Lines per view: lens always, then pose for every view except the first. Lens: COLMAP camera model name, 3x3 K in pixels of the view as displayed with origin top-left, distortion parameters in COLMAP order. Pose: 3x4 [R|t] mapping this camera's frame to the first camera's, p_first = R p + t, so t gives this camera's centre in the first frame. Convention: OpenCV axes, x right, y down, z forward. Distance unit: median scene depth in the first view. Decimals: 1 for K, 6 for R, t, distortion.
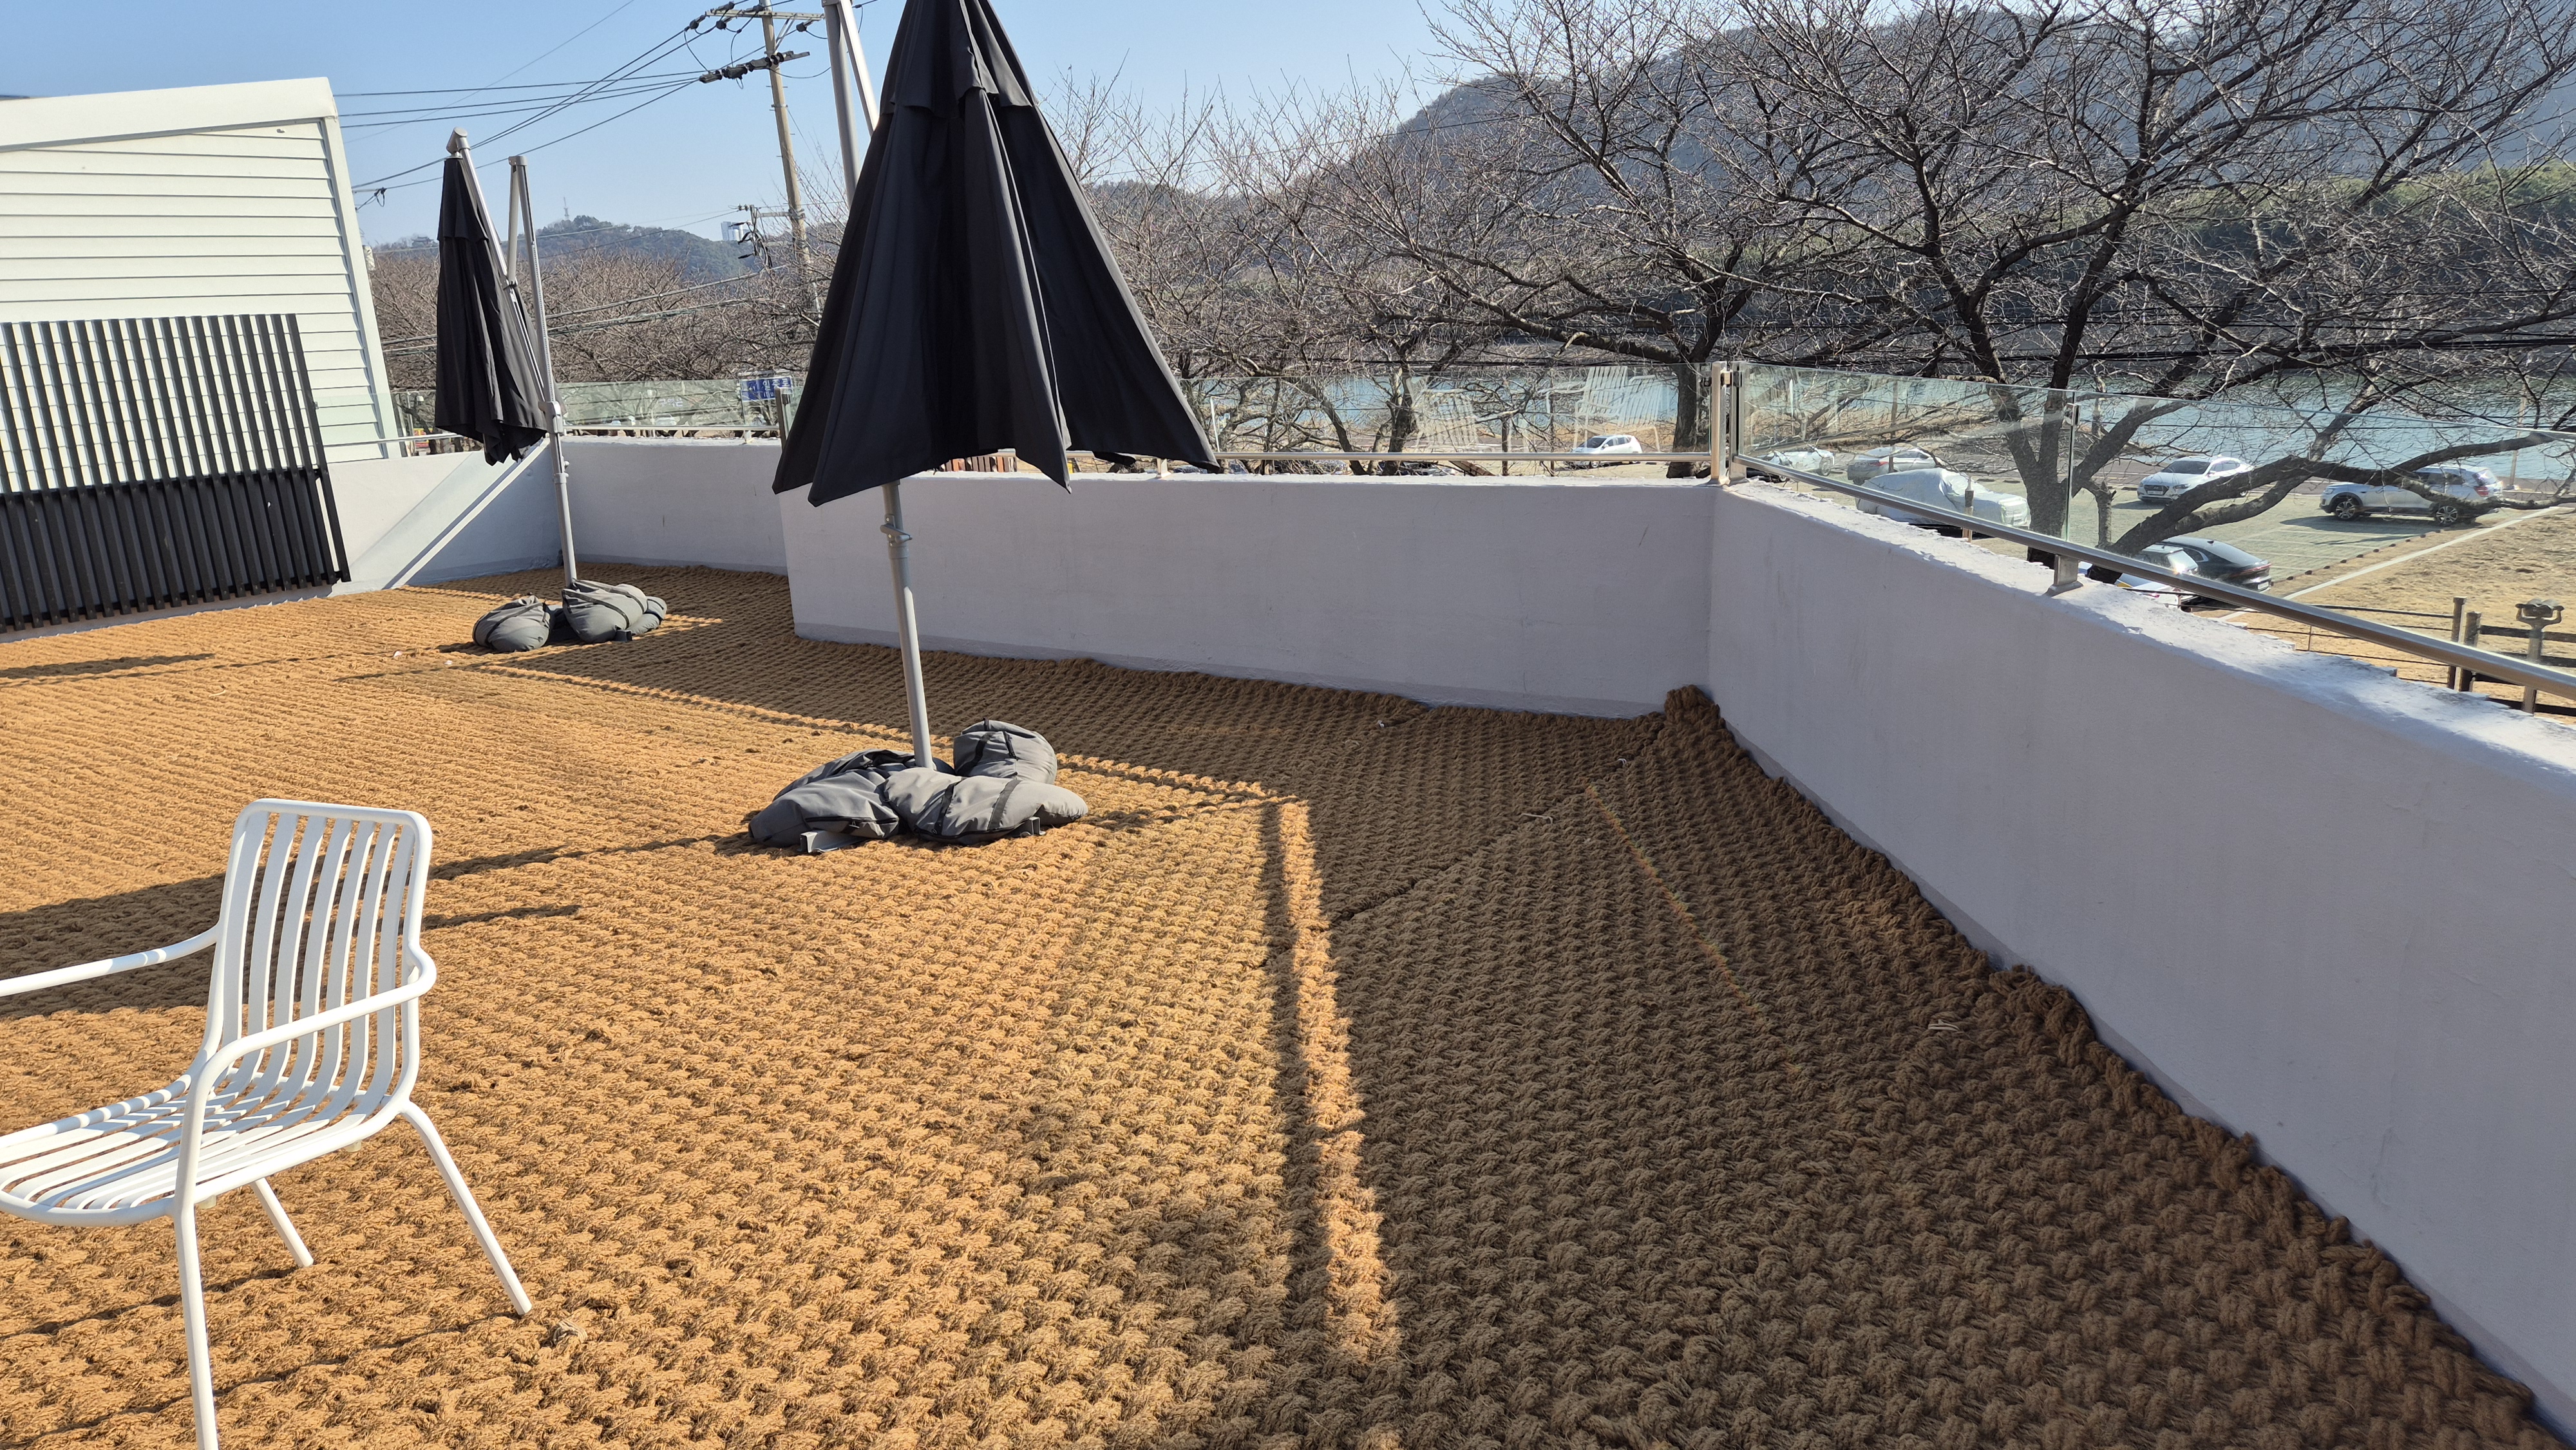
lens RADIAL K [[1701.0, 0, 1273.7], [0, 1701.0, 727.5], [0, 0, 1]] dist [0.089146, -0.073102]
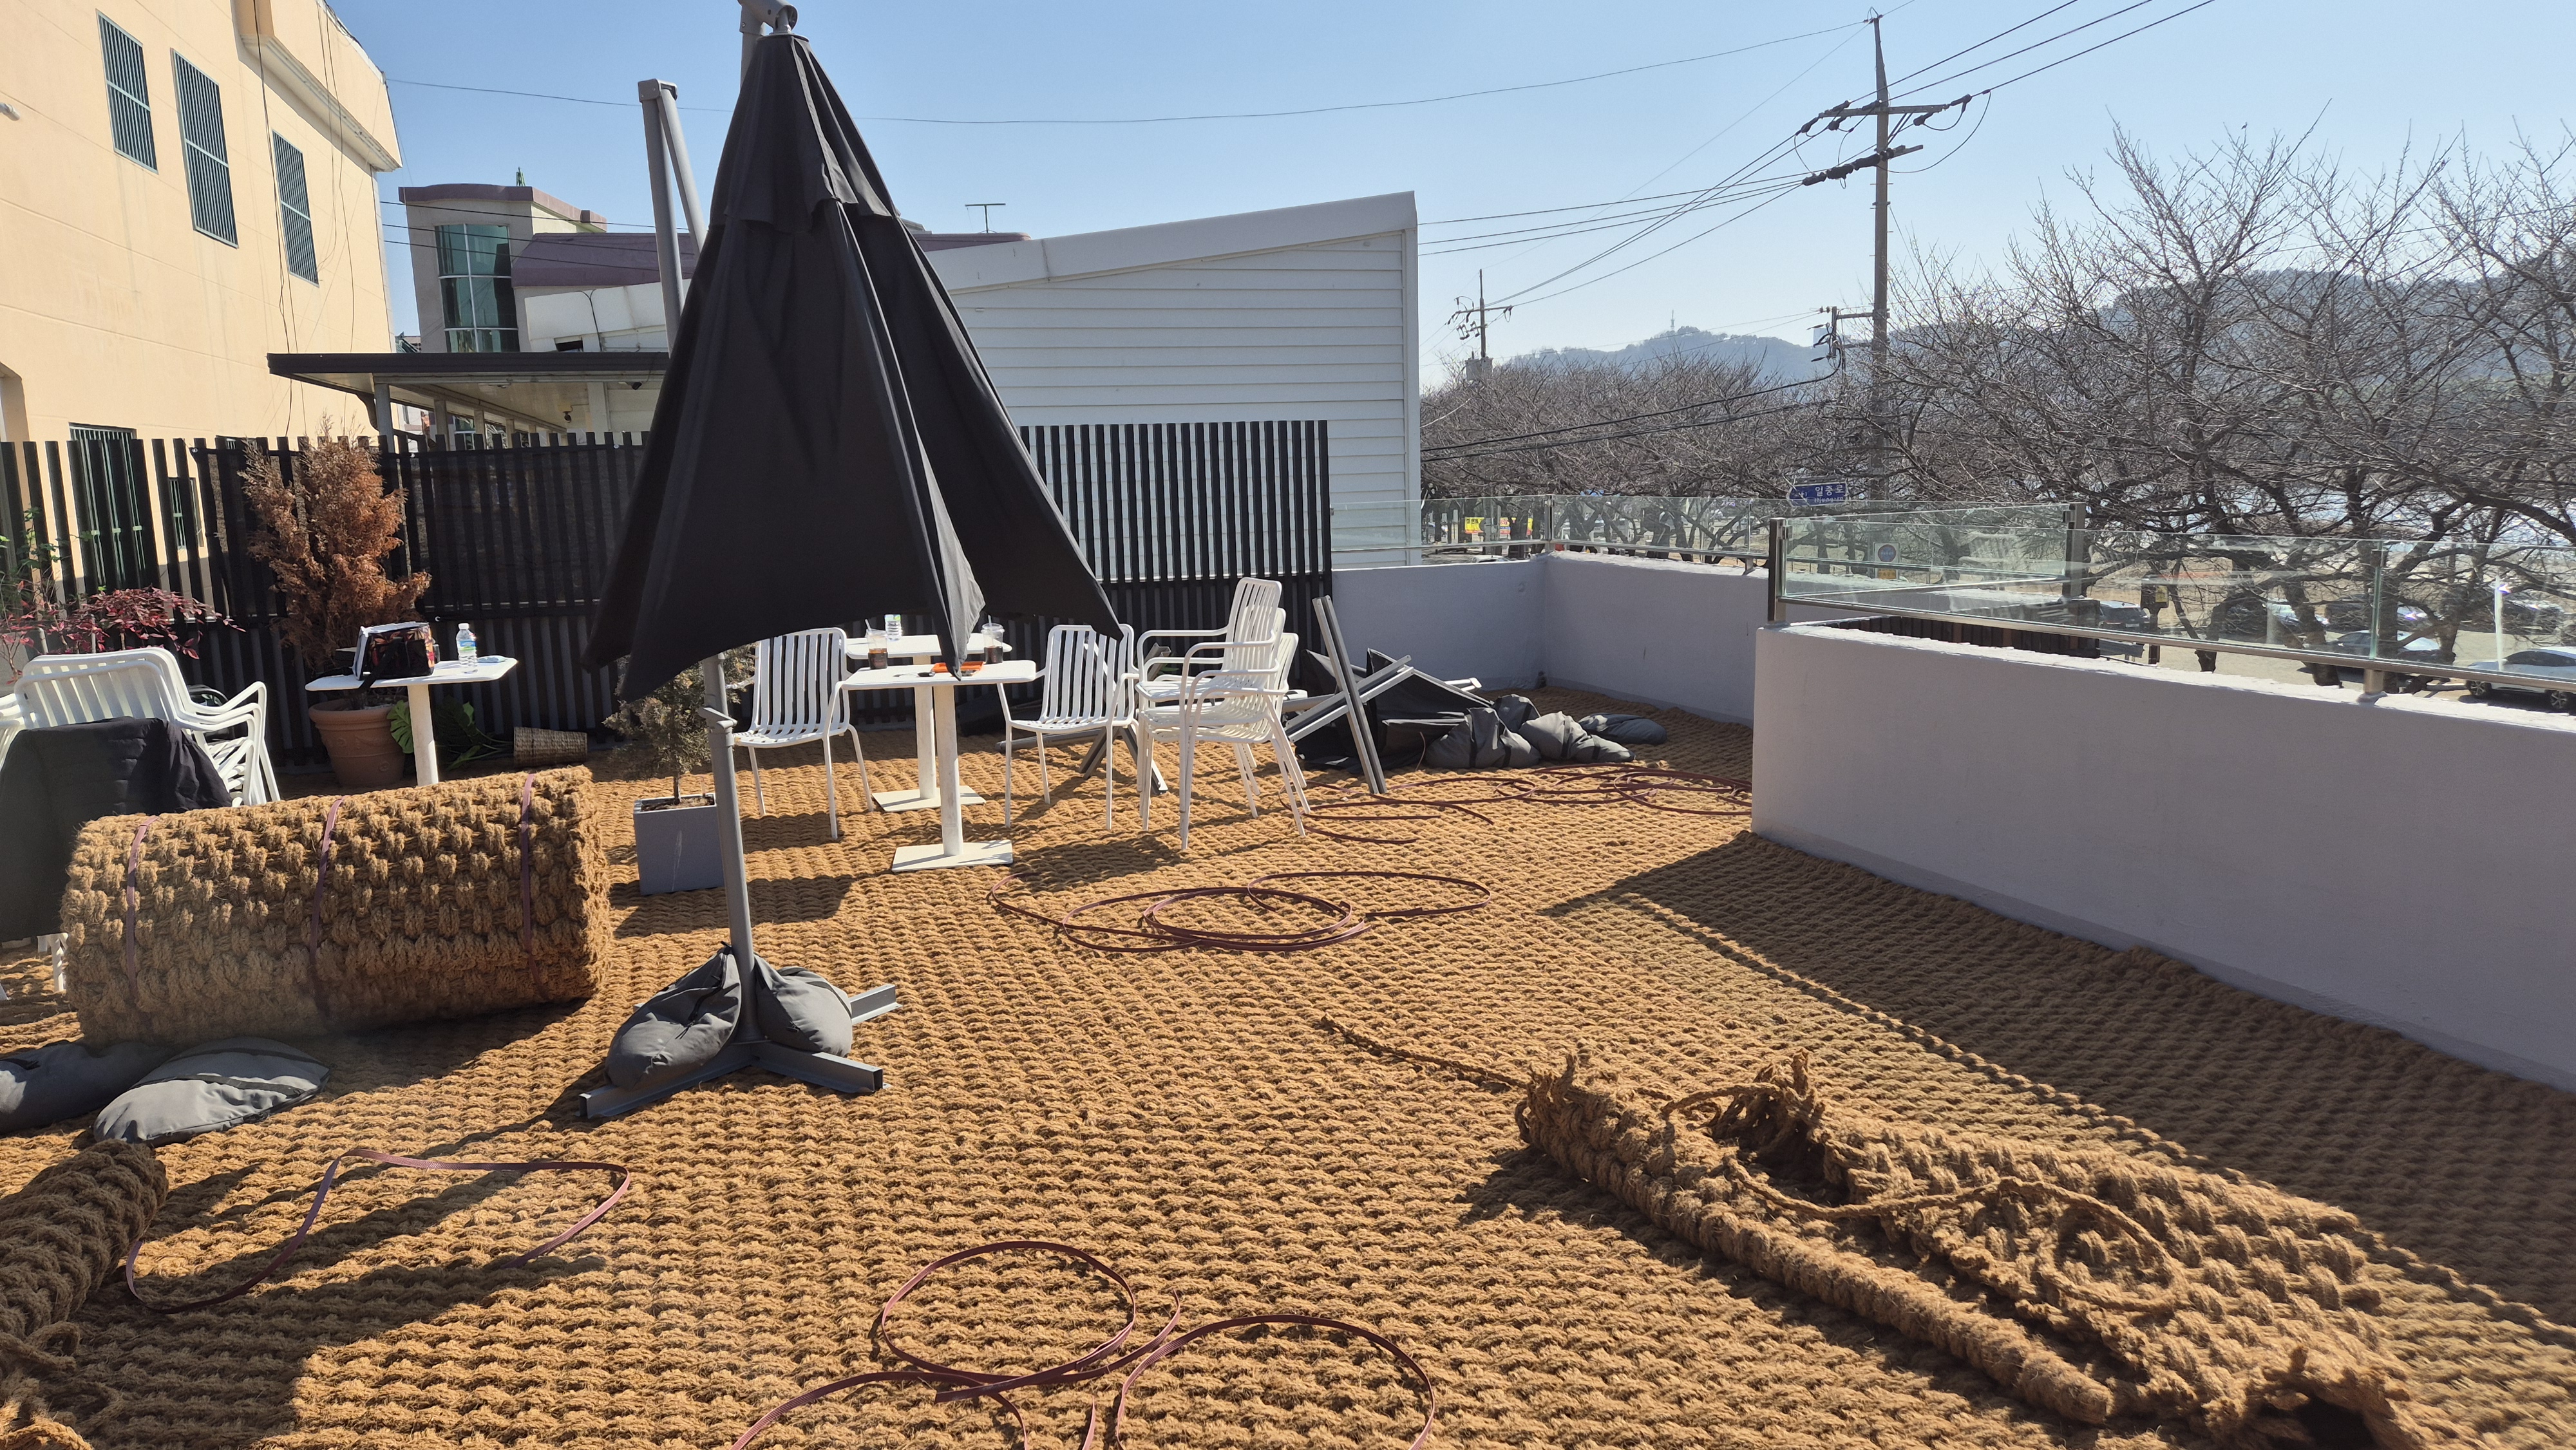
lens RADIAL K [[1701.0, 0, 1273.7], [0, 1701.0, 727.5], [0, 0, 1]] dist [0.089146, -0.073102]
pose [[0.828442, 0.115601, -0.548015, -0.017005], [-0.146517, 0.989125, -0.012841, -0.026229], [0.540570, 0.090932, 0.836370, 0.102335]]
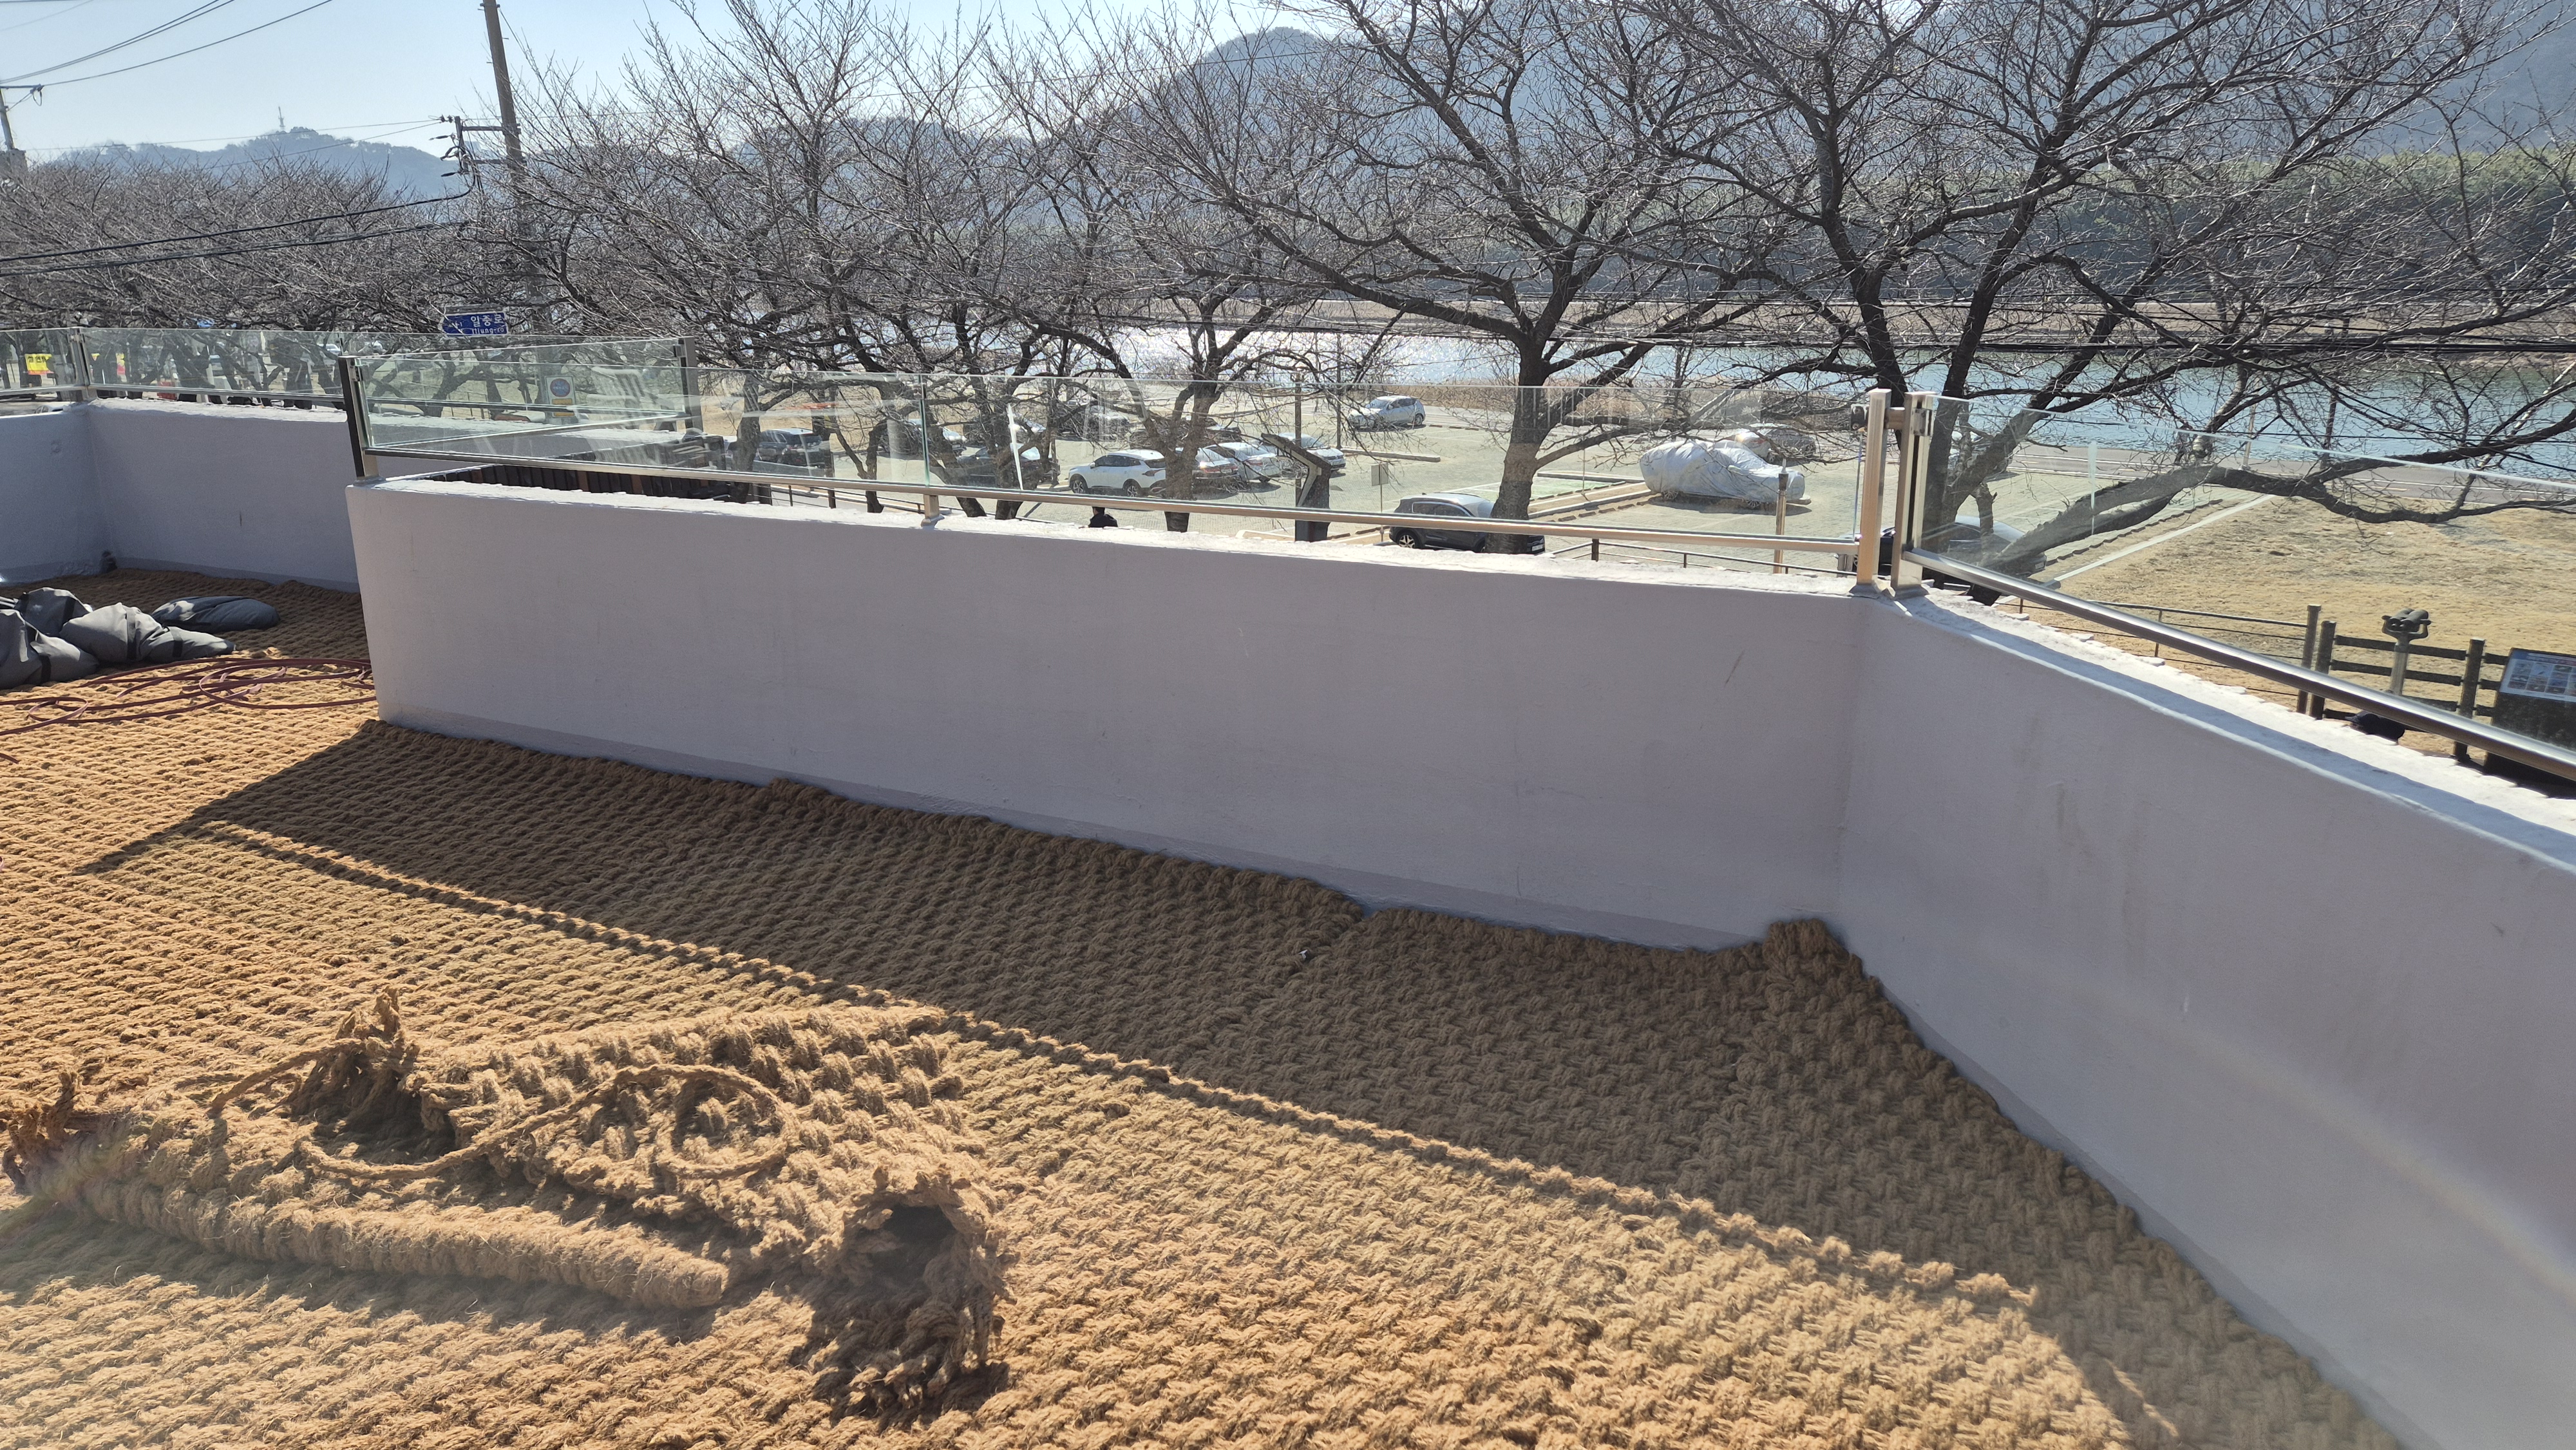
lens RADIAL K [[1701.0, 0, 1273.7], [0, 1701.0, 727.5], [0, 0, 1]] dist [0.089146, -0.073102]
pose [[0.991642, -0.002305, 0.128997, -0.007968], [-0.001163, 0.999640, 0.026803, -0.030428], [-0.129012, -0.026729, 0.991283, 0.118406]]
